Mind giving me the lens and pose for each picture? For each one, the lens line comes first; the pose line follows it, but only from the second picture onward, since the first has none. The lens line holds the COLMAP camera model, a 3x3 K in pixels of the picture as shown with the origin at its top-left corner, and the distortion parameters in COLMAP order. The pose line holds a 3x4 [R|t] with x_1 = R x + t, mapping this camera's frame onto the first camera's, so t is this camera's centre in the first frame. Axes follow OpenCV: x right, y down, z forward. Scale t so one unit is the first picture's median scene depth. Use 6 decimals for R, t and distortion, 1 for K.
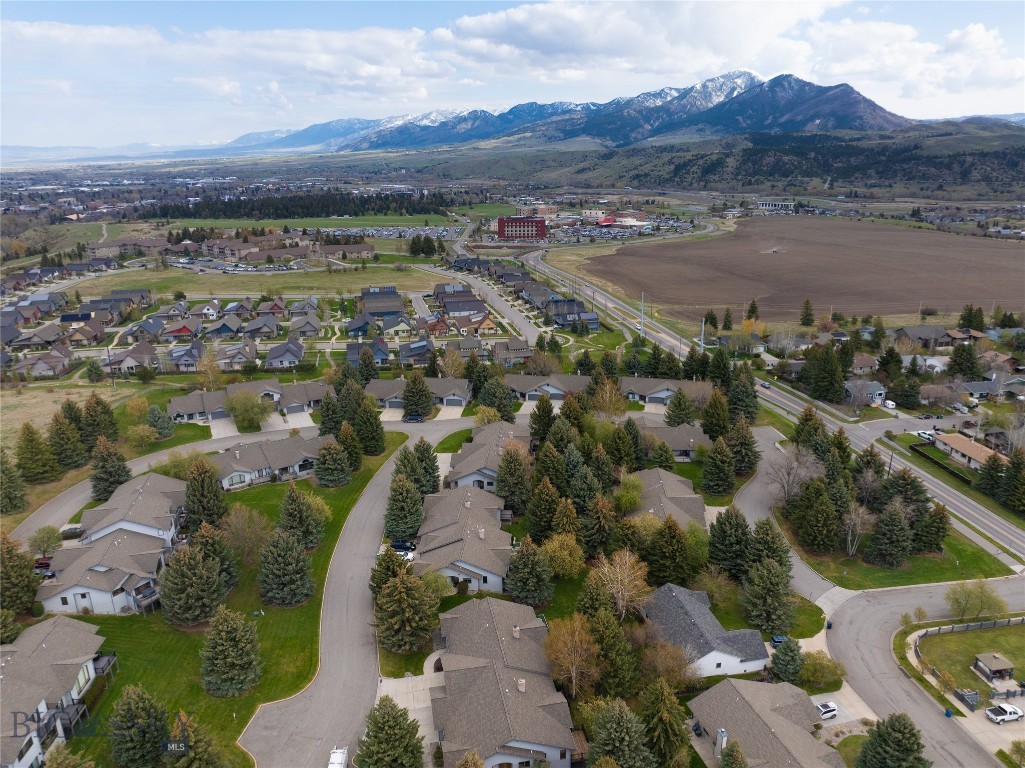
lens RADIAL K [[715.0, 0, 510.3], [0, 715.0, 396.6], [0, 0, 1]] dist [-0.050140, 0.019285]
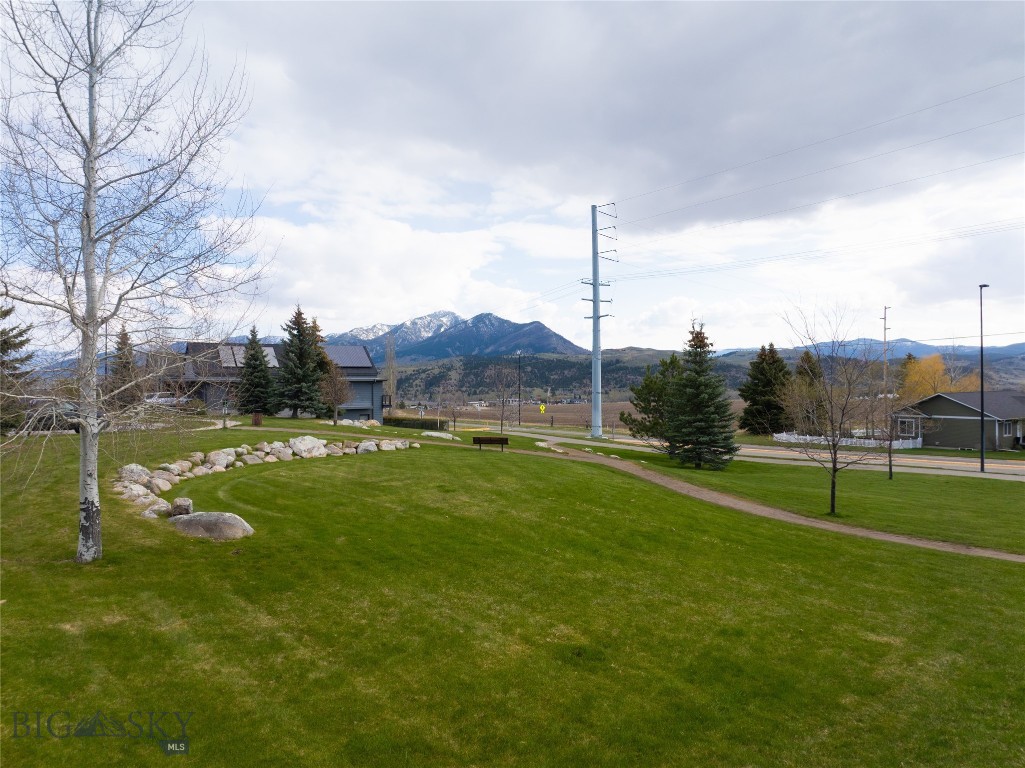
lens RADIAL K [[715.0, 0, 508.0], [0, 715.0, 388.8], [0, 0, 1]] dist [-0.050140, 0.019285]
pose [[0.927562, 0.002572, 0.373661, 0.010977], [0.119079, 0.945807, -0.302107, -0.004104], [-0.354188, 0.324719, 0.876988, 0.110955]]
